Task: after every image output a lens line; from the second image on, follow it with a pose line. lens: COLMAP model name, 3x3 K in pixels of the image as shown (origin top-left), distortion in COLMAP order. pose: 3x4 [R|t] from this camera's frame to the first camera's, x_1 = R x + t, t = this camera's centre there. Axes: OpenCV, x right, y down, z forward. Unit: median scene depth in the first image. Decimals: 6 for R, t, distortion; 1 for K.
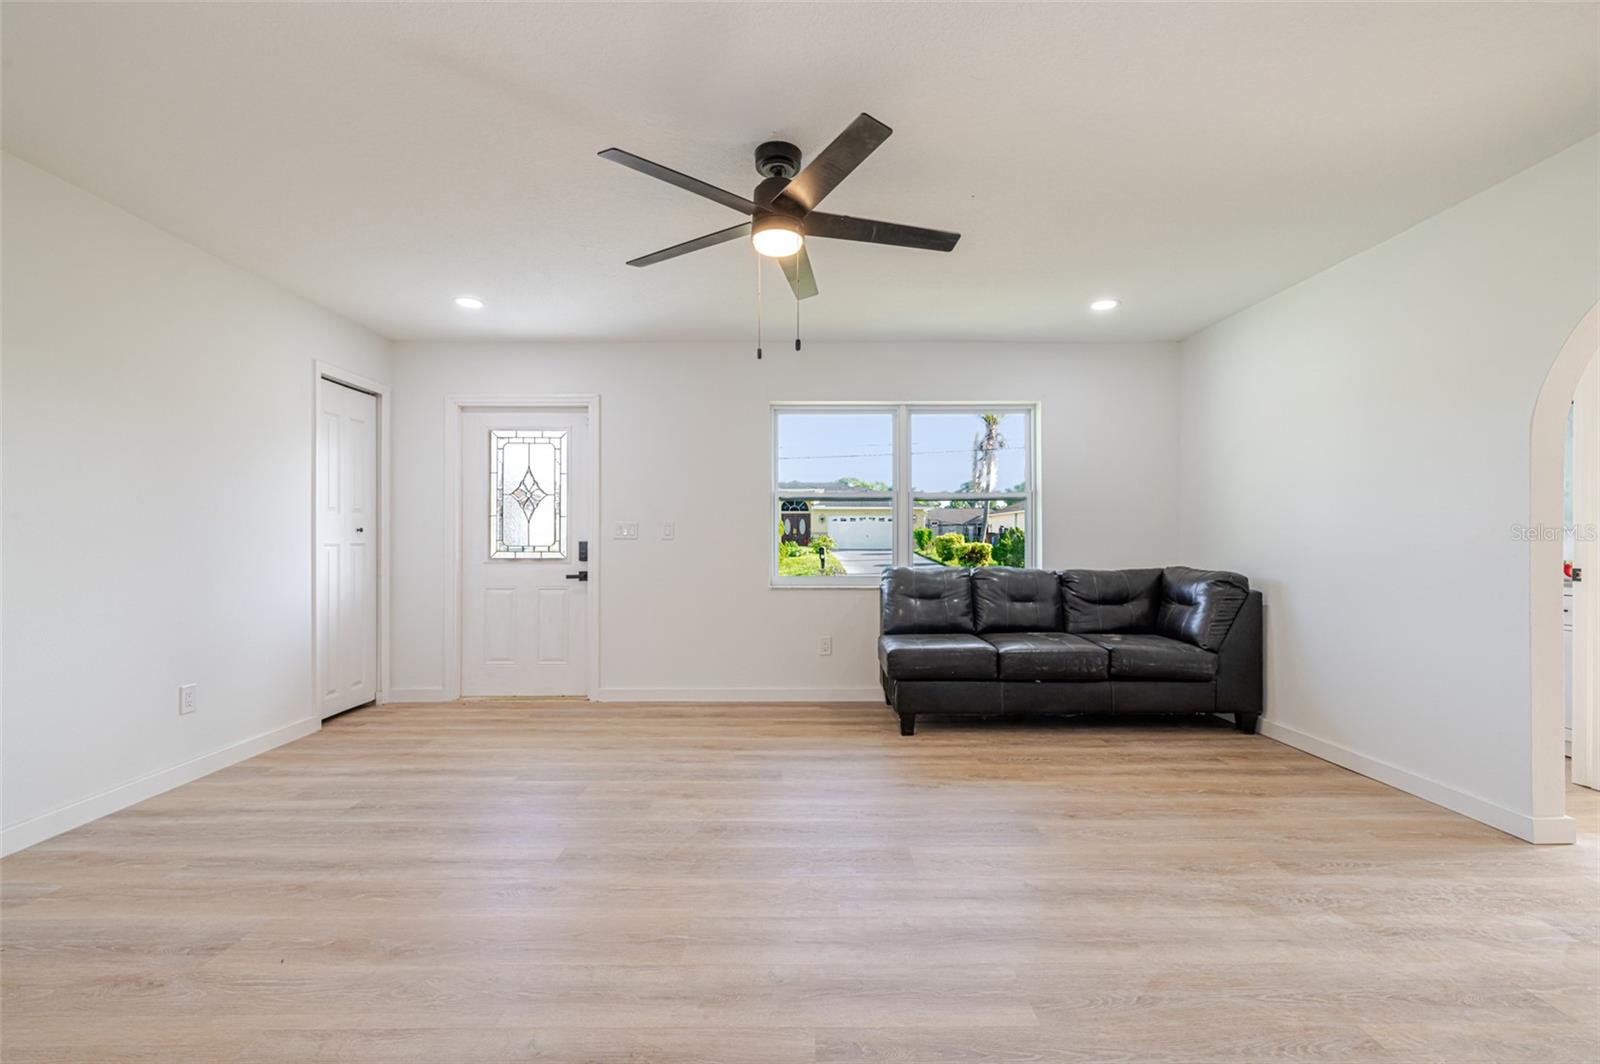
lens RADIAL K [[691.5, 0, 807.7], [0, 691.5, 539.4], [0, 0, 1]] dist [0.005111, 0.000022]
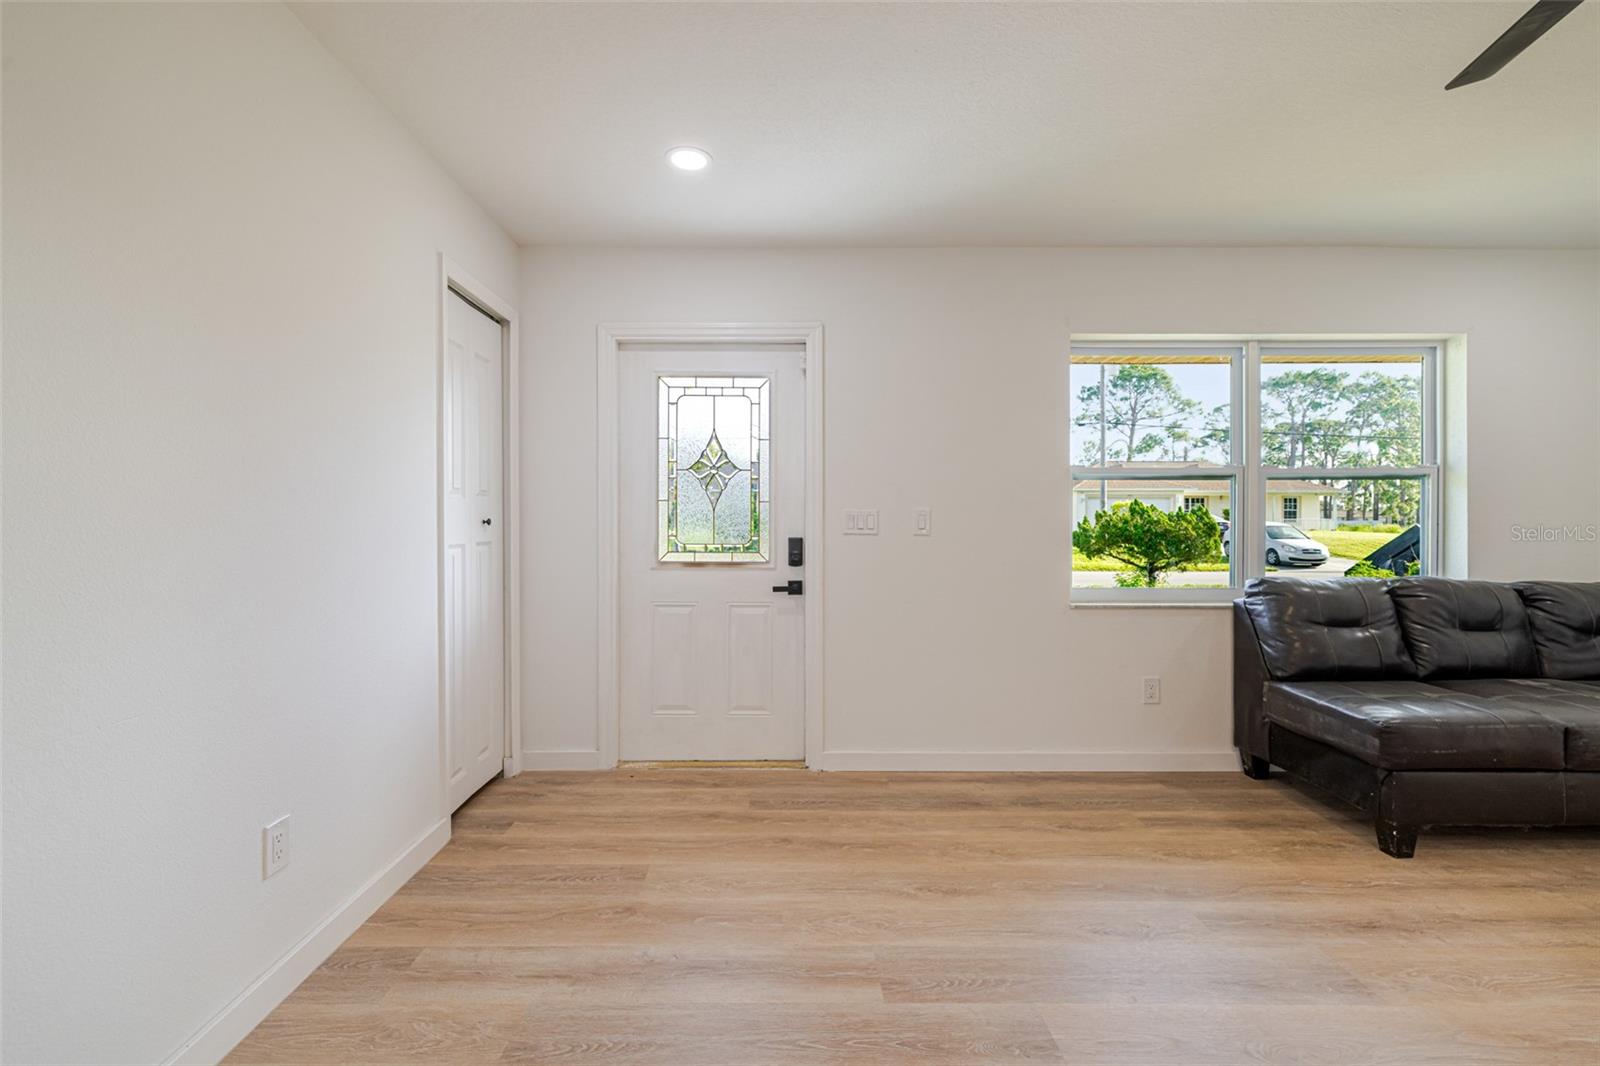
lens RADIAL K [[691.5, 0, 794.1], [0, 691.5, 528.8], [0, 0, 1]] dist [0.005111, 0.000022]
pose [[0.999999, 0.001274, -0.000557, -0.344112], [-0.001266, 0.999918, 0.012756, -0.015725], [0.000573, -0.012756, 0.999918, 0.326901]]
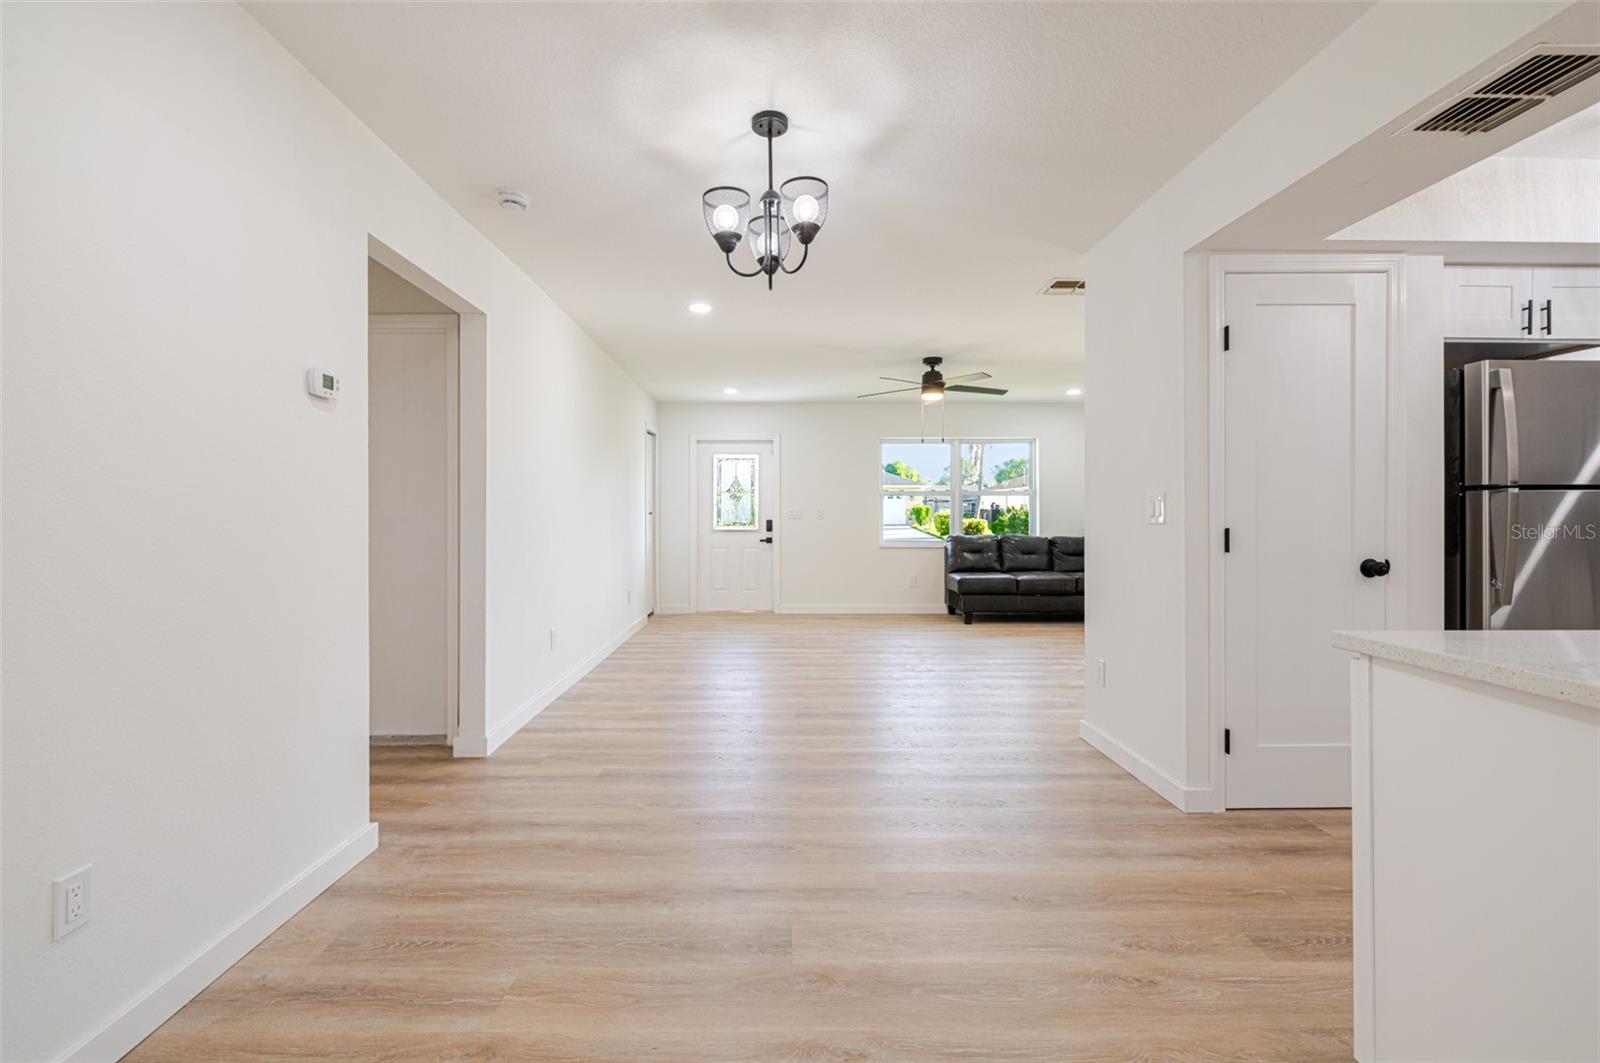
lens RADIAL K [[691.5, 0, 797.9], [0, 691.5, 519.0], [0, 0, 1]] dist [0.005111, 0.000022]
pose [[0.999986, -0.000051, 0.005236, -0.278146], [0.000019, 0.999982, 0.006072, -0.010123], [-0.005236, -0.006072, 0.999968, -0.736576]]
